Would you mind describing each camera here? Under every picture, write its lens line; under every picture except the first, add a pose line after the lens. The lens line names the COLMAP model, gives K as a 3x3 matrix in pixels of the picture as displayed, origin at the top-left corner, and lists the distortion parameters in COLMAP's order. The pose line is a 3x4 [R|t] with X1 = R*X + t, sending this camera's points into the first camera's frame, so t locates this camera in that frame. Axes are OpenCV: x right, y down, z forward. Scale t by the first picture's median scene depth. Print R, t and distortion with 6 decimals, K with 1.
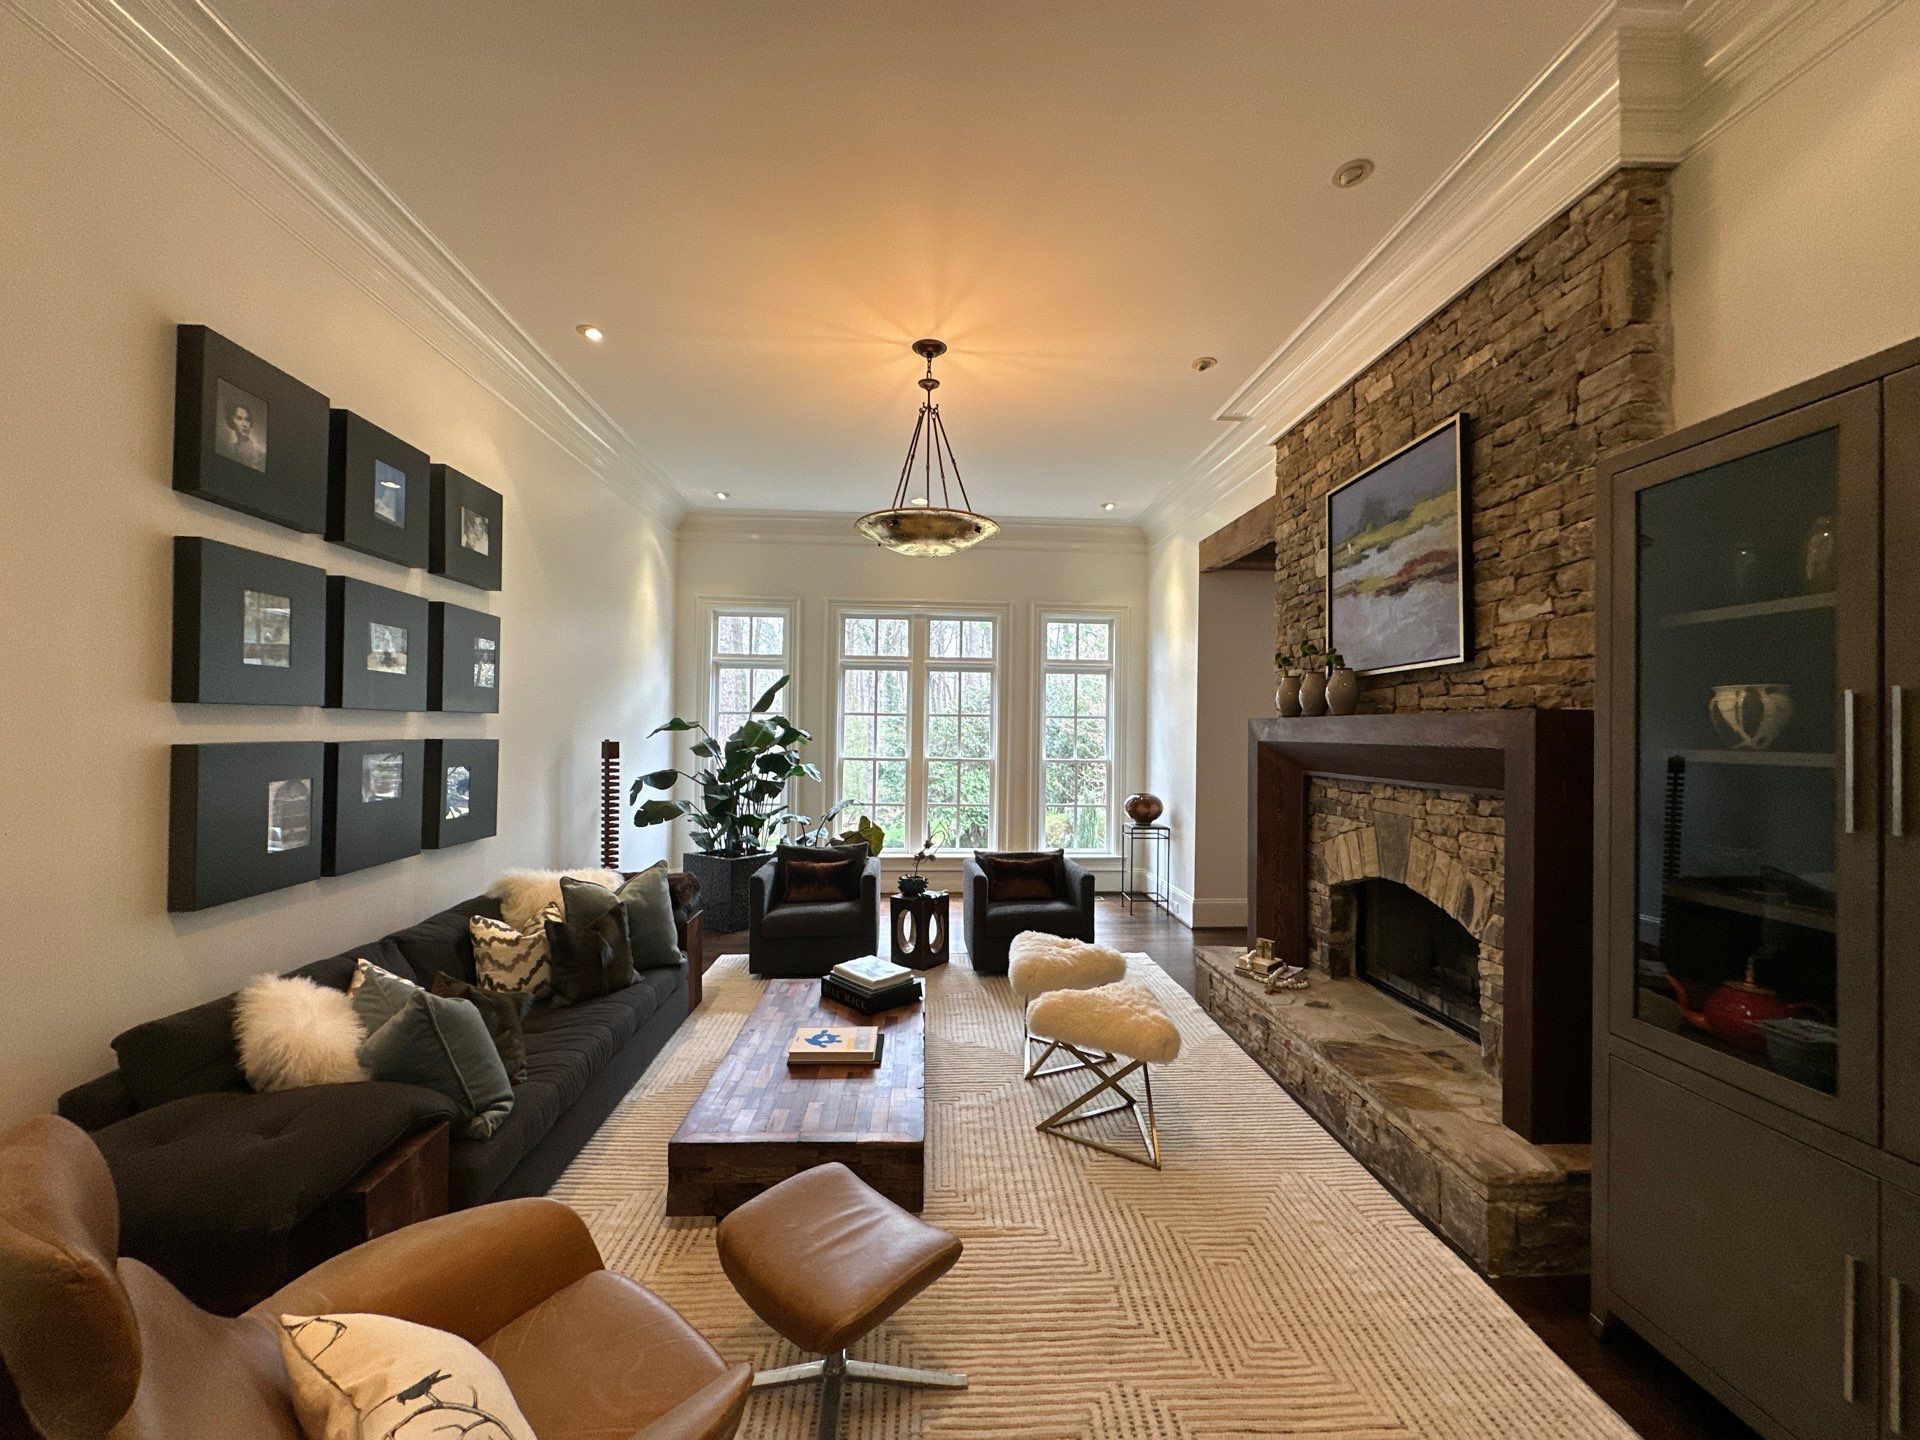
lens RADIAL K [[757.8, 0, 960.0], [0, 757.8, 720.0], [0, 0, 1]] dist [-0.000090, 0.000240]
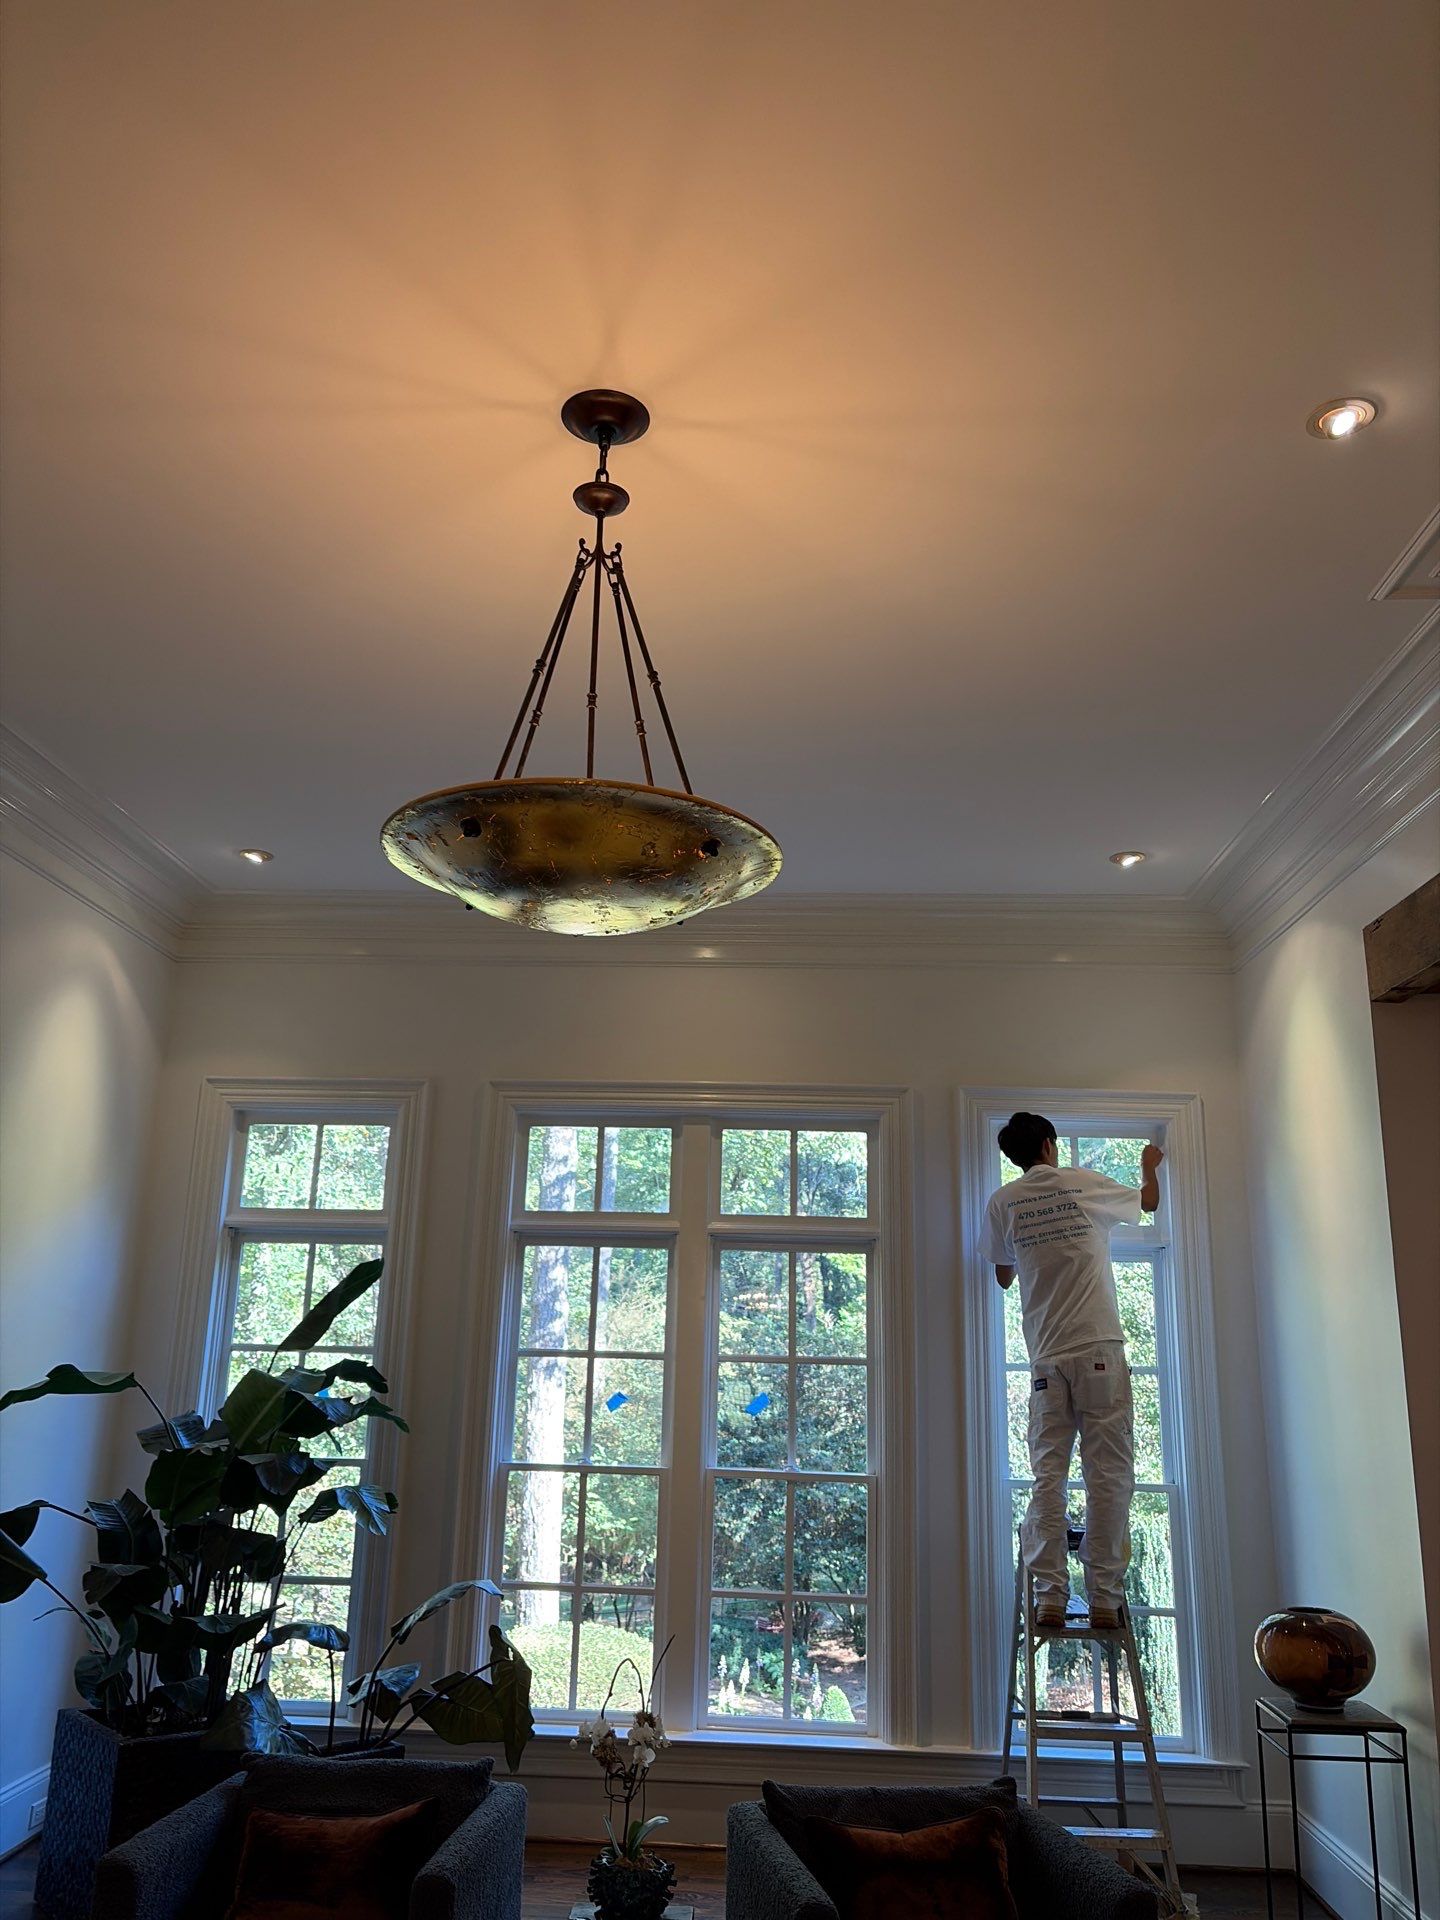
lens RADIAL K [[1417.1, 0, 720.0], [0, 1417.1, 960.0], [0, 0, 1]] dist [0.038790, 0.000391]
pose [[0.993676, -0.018349, -0.110774, 0.111847], [-0.010772, 0.966428, -0.256713, -0.037011], [0.111766, 0.256283, 0.960119, 0.436393]]
